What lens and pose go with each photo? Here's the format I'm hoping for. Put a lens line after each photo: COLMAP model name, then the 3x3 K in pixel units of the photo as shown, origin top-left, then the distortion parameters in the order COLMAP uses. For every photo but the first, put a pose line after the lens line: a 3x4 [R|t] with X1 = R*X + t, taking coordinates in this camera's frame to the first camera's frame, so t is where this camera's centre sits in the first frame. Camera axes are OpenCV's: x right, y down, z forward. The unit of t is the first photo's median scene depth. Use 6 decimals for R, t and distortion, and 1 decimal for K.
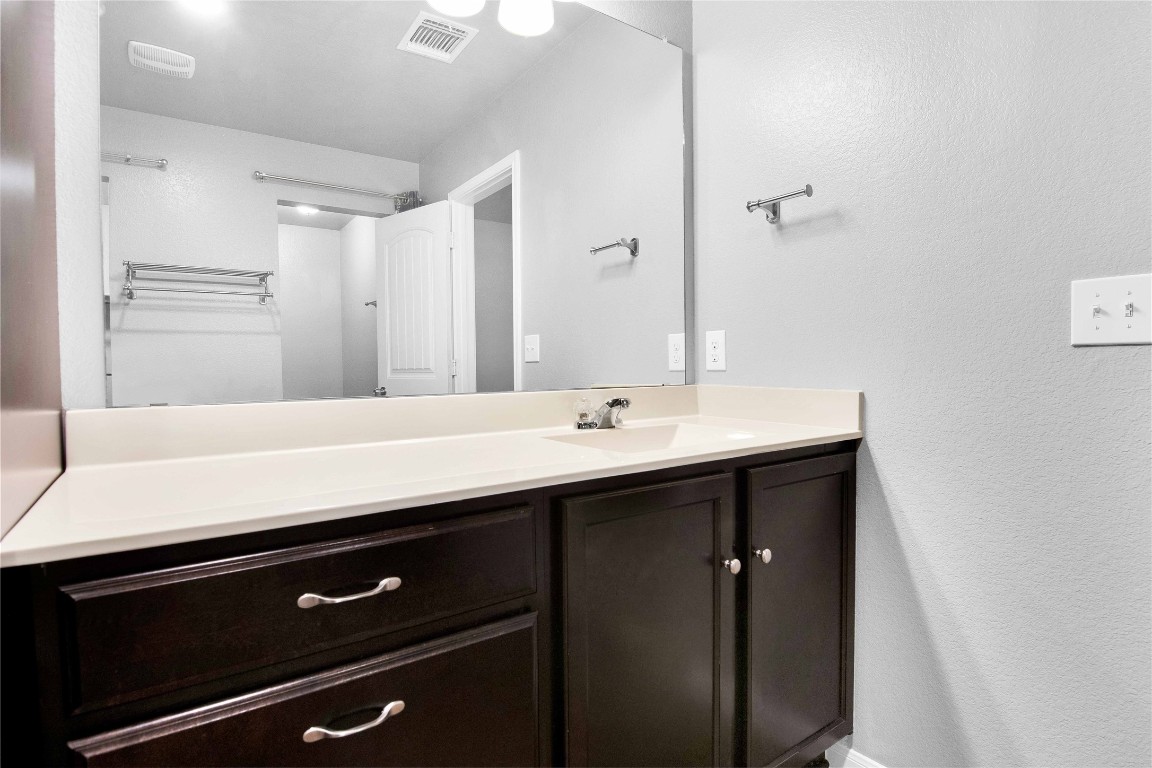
lens RADIAL K [[602.2, 0, 566.7], [0, 602.2, 384.6], [0, 0, 1]] dist [-0.016591, -0.003752]
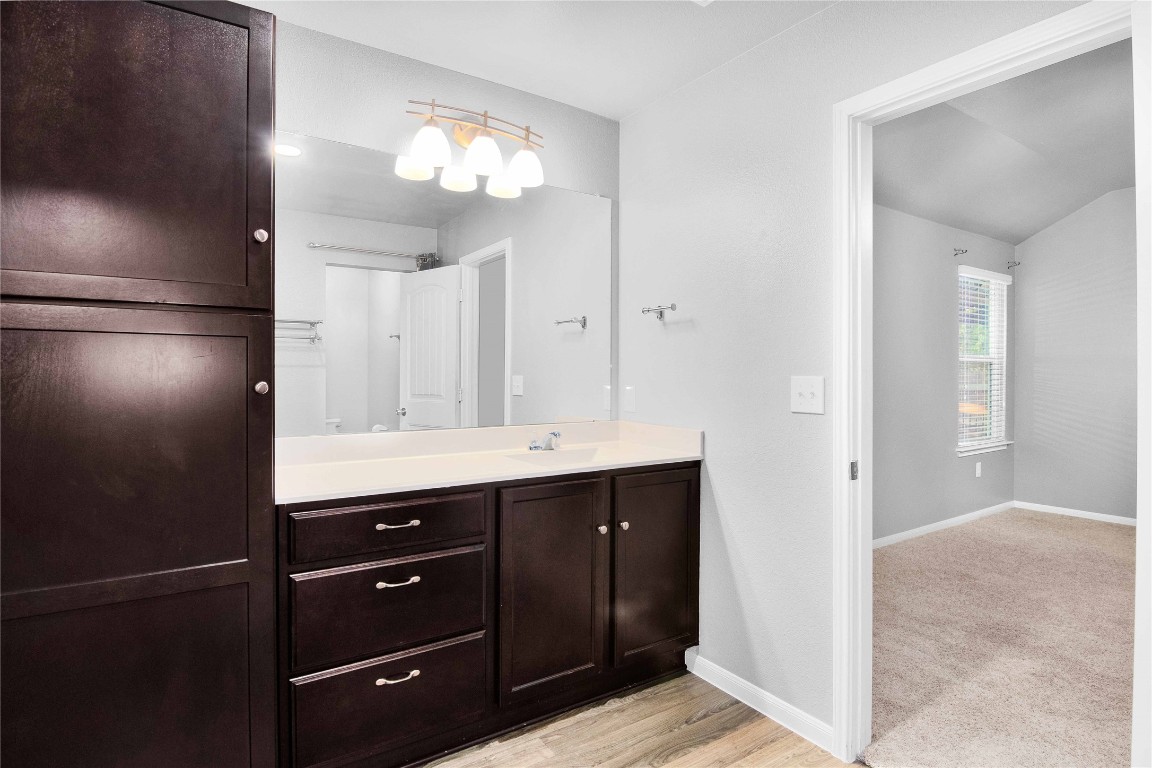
lens RADIAL K [[602.2, 0, 588.4], [0, 602.2, 385.6], [0, 0, 1]] dist [-0.016591, -0.003752]
pose [[0.999733, 0.020754, 0.010199, 0.148609], [-0.020603, 0.999680, -0.014660, -0.075132], [-0.010500, 0.014446, 0.999841, -0.587232]]
